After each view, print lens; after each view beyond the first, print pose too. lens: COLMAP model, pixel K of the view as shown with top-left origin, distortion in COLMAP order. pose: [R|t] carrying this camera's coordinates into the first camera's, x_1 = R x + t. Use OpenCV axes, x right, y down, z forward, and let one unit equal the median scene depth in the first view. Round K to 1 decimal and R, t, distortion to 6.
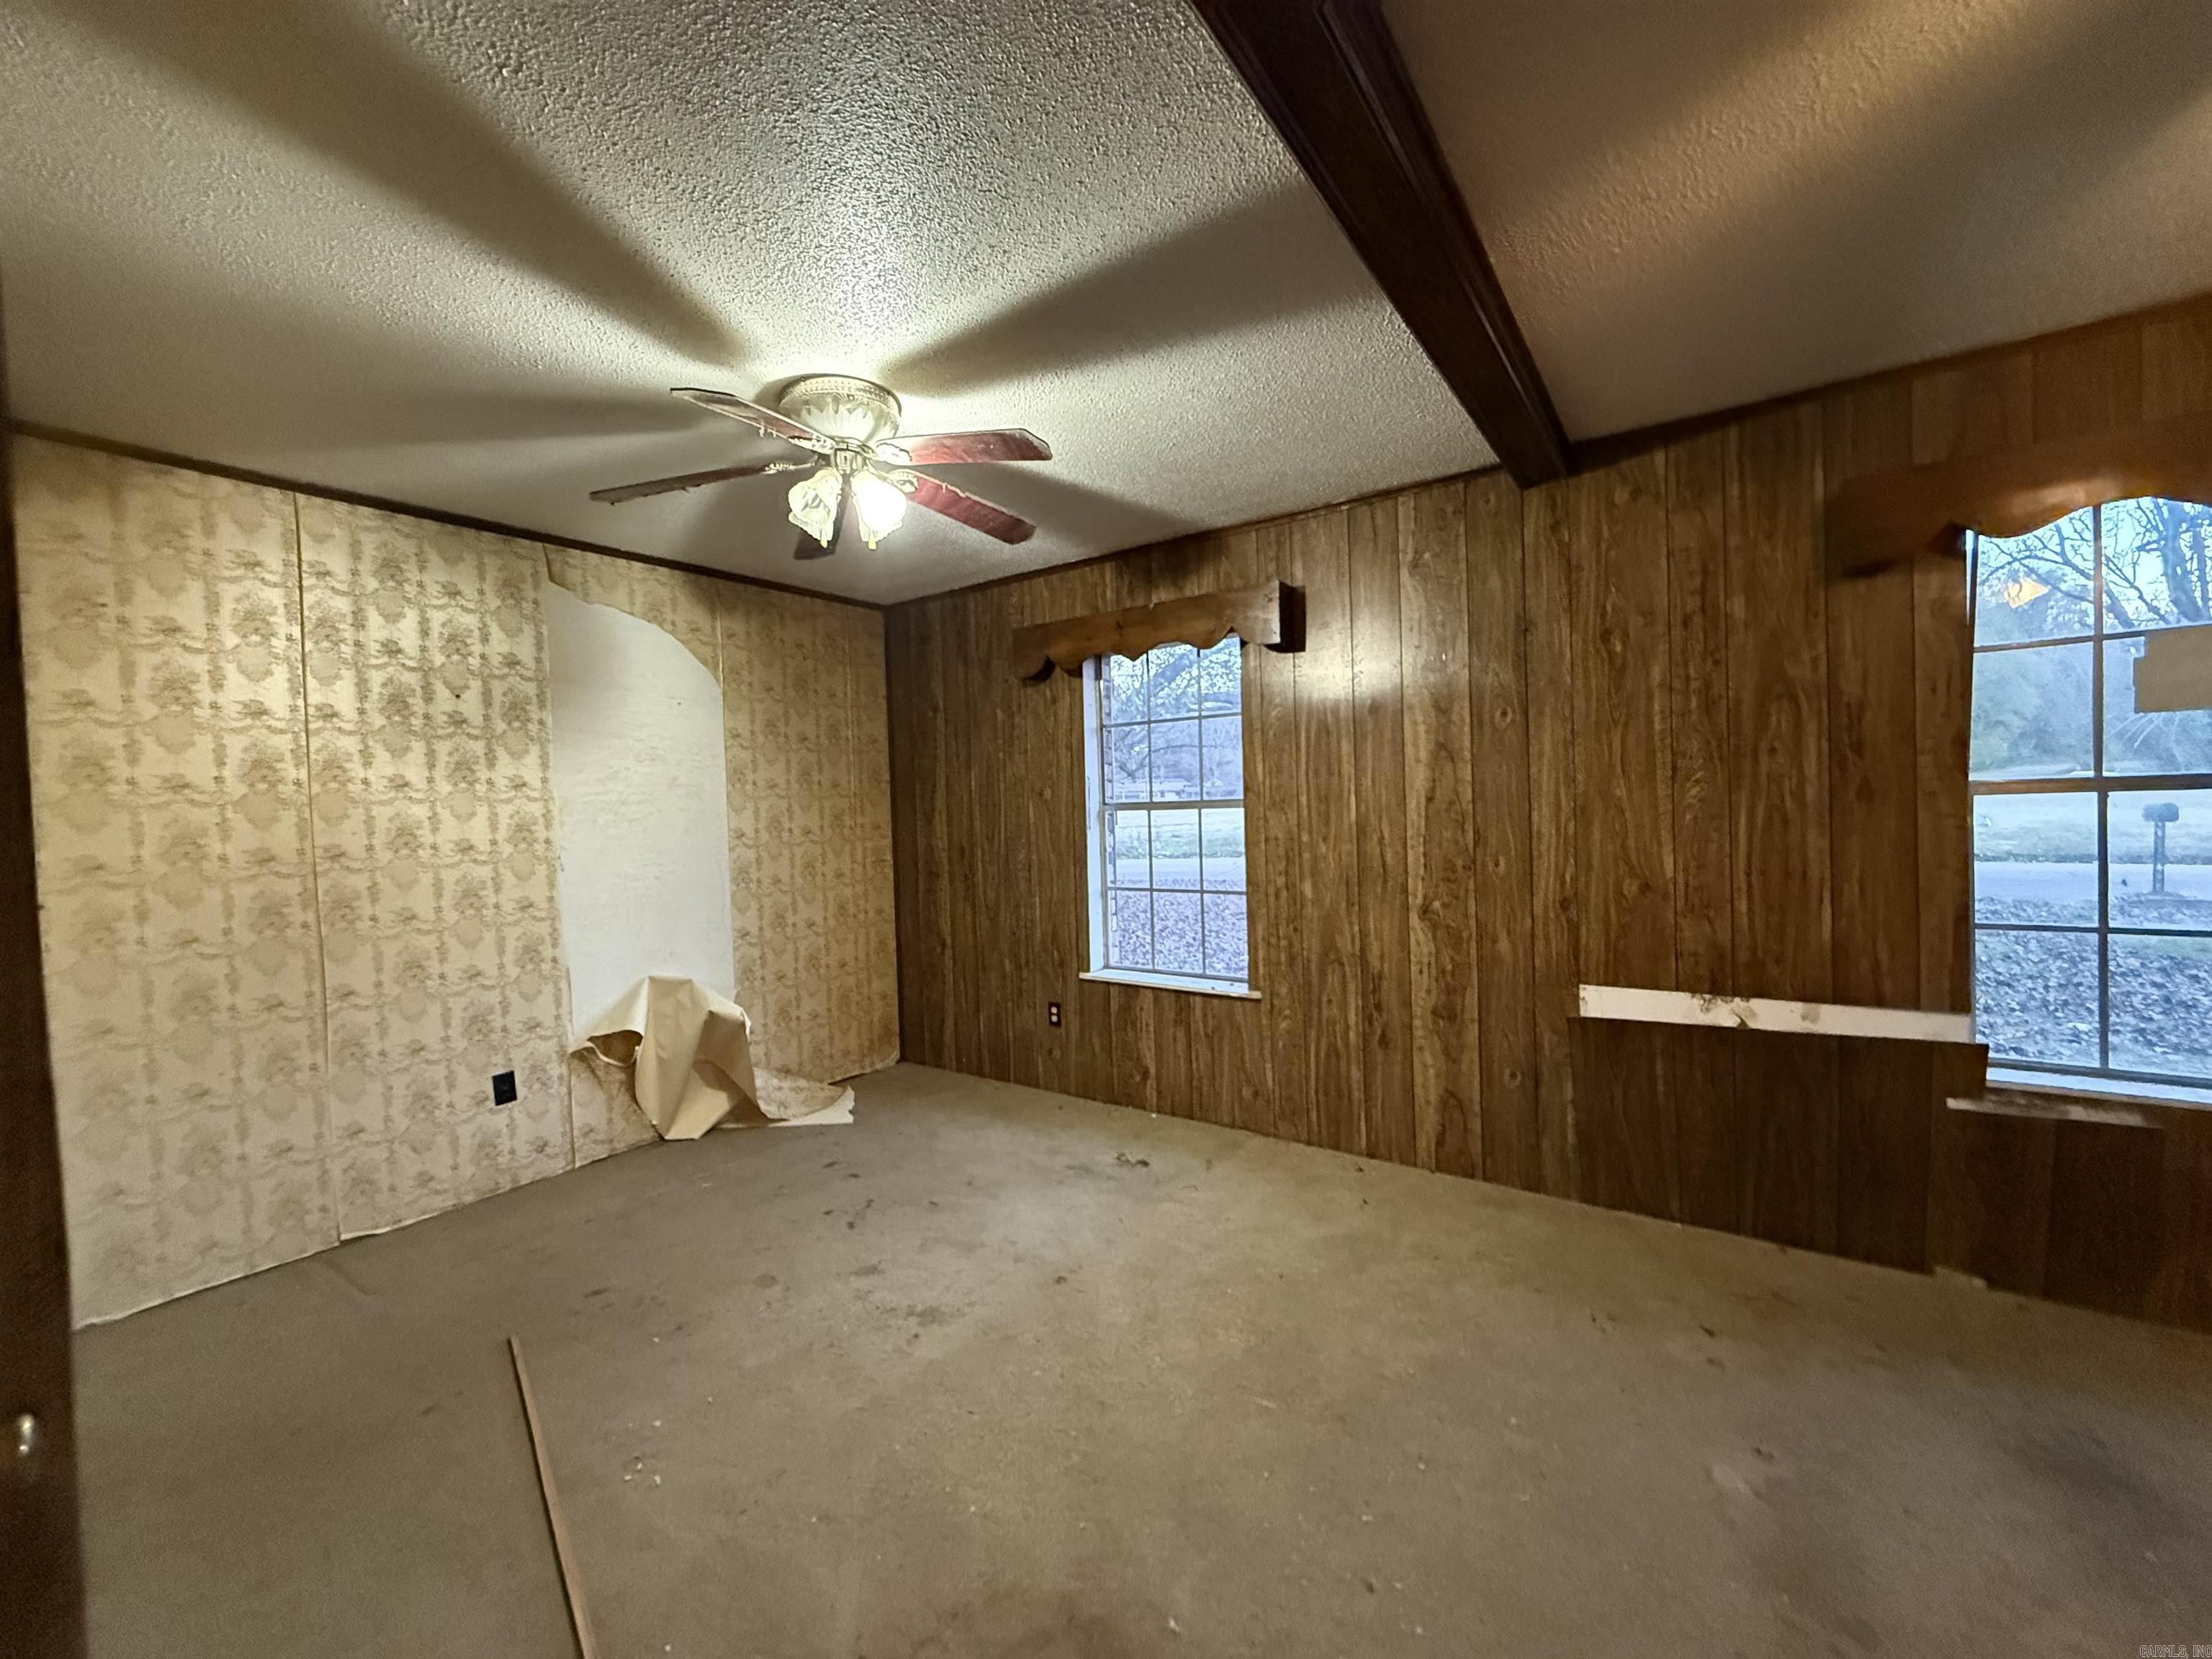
lens RADIAL K [[884.3, 0, 1101.4], [0, 884.3, 828.3], [0, 0, 1]] dist [-0.000488, -0.000129]
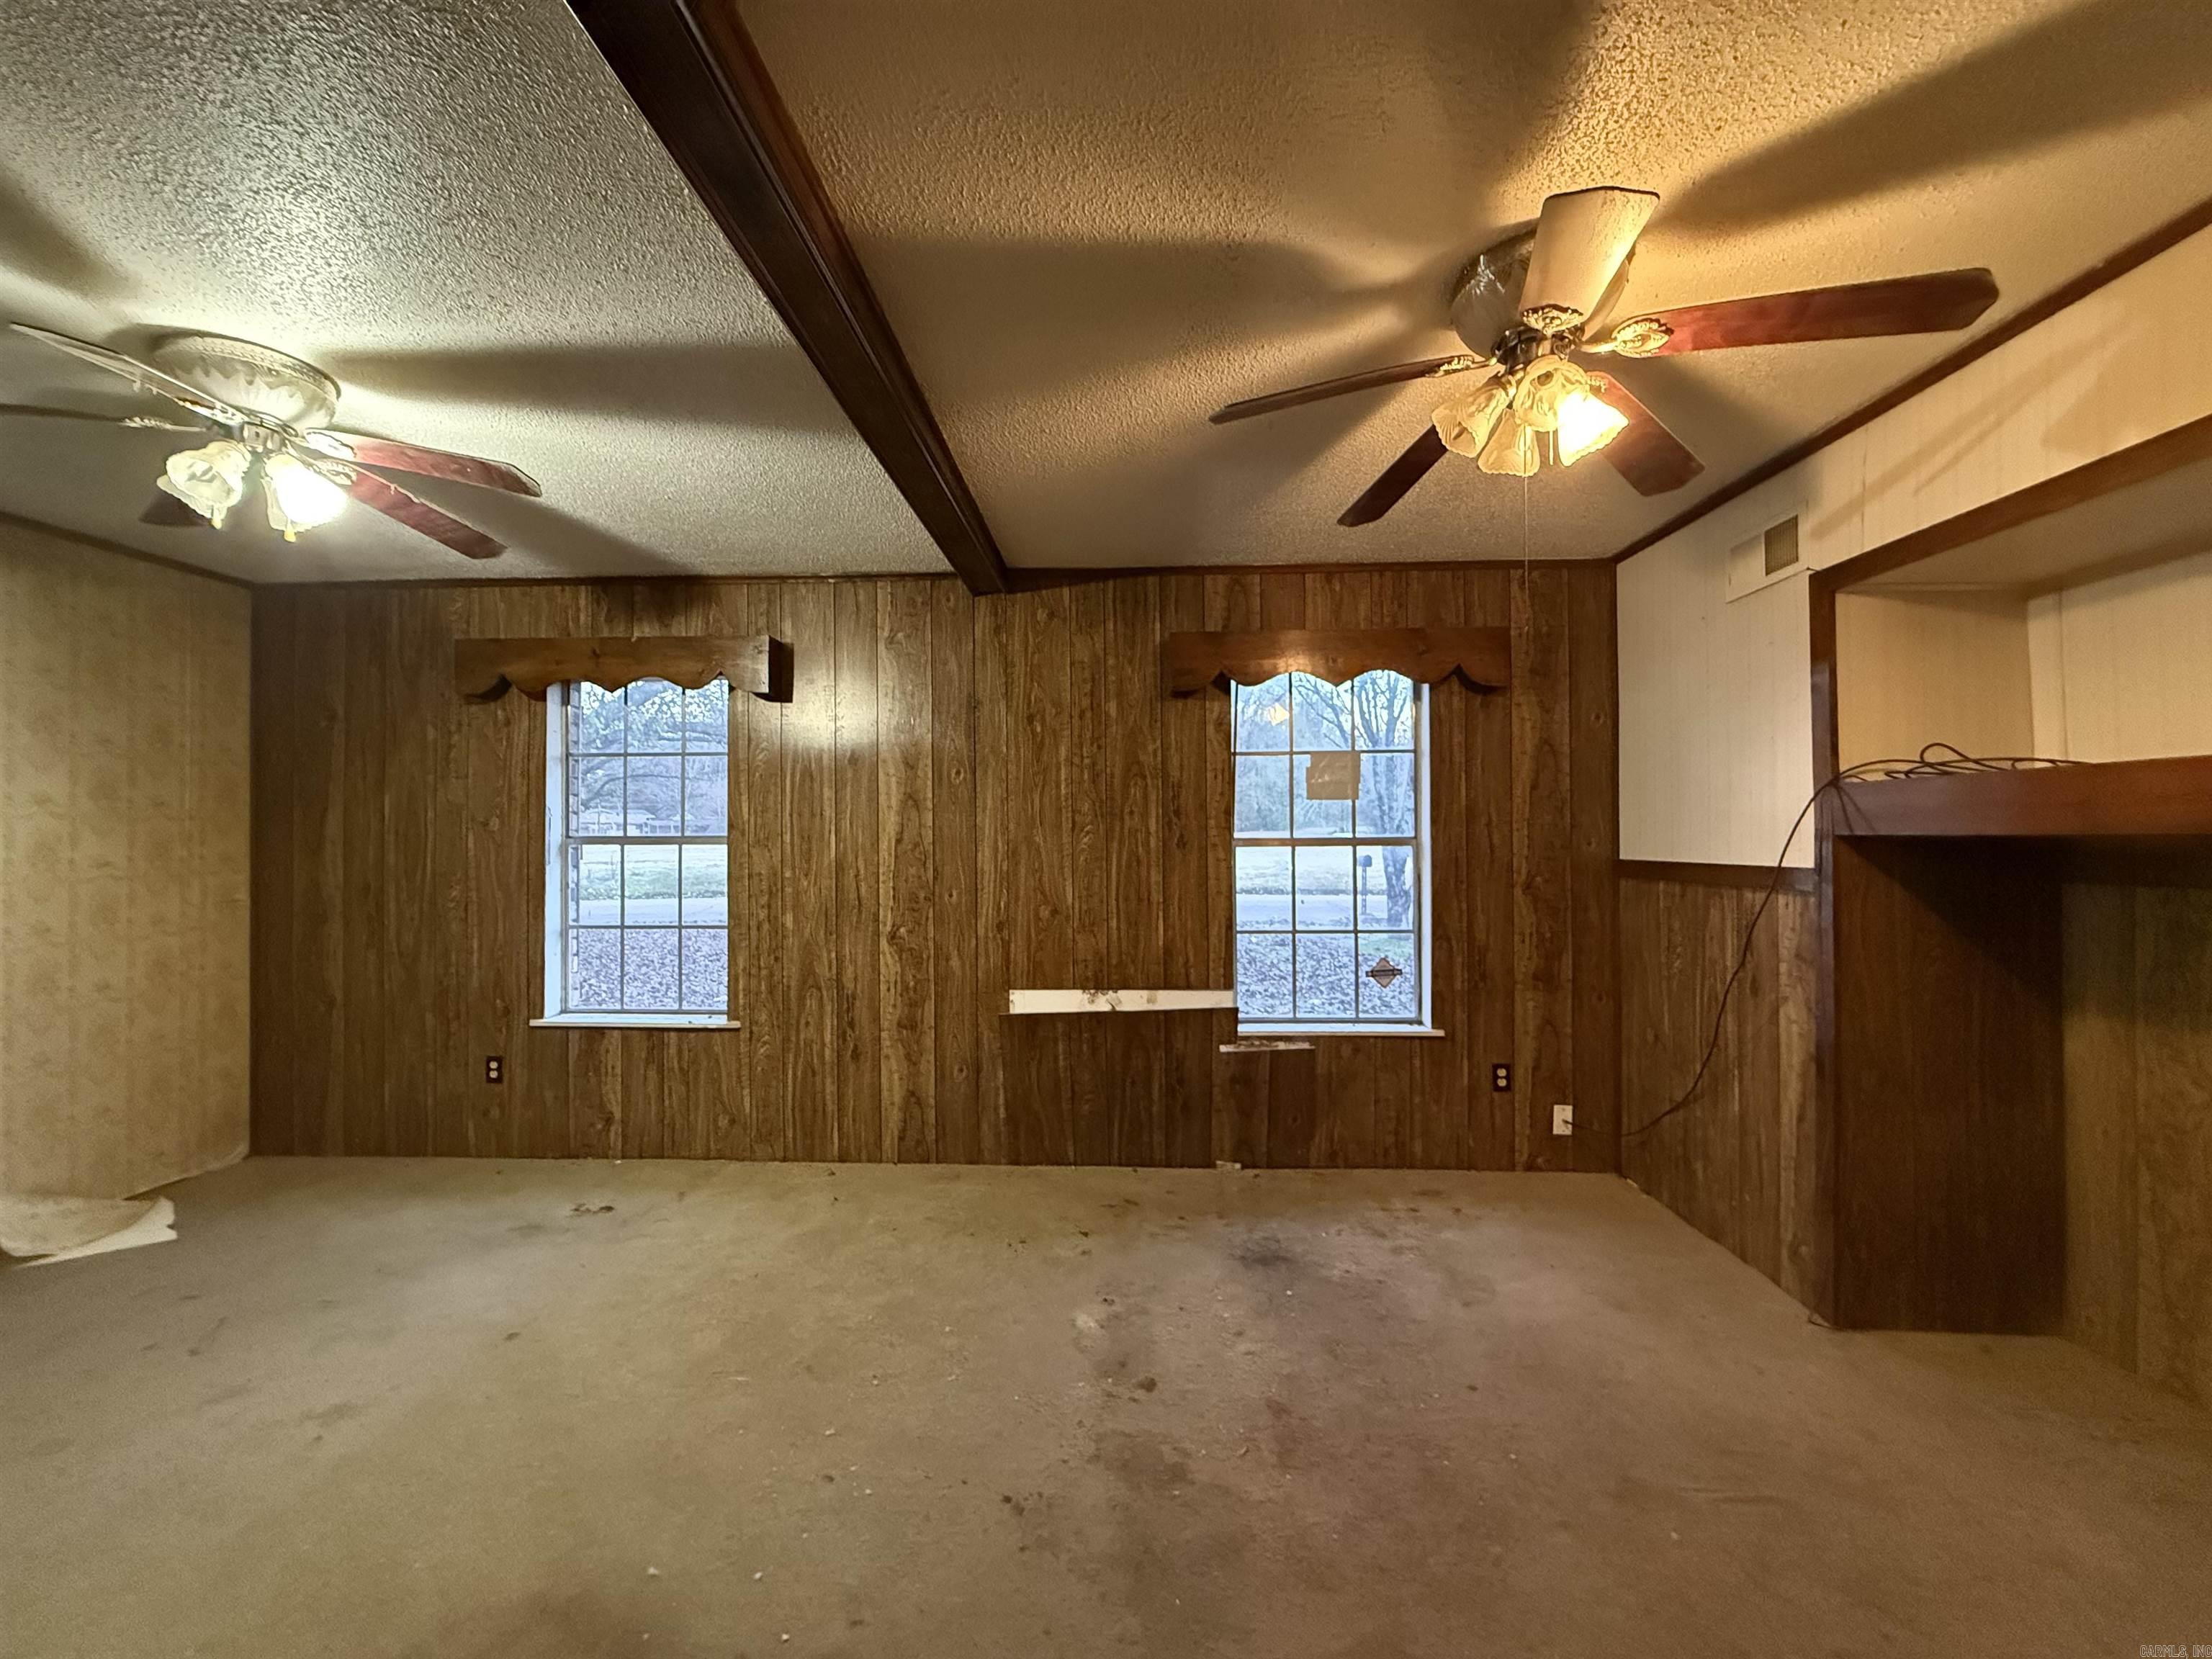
lens RADIAL K [[884.3, 0, 1101.4], [0, 884.3, 828.3], [0, 0, 1]] dist [-0.000488, -0.000129]
pose [[0.841853, 0.032186, 0.538747, -0.033996], [-0.008200, 0.998868, -0.046863, 0.003287], [-0.539645, 0.035034, 0.841163, -0.129441]]
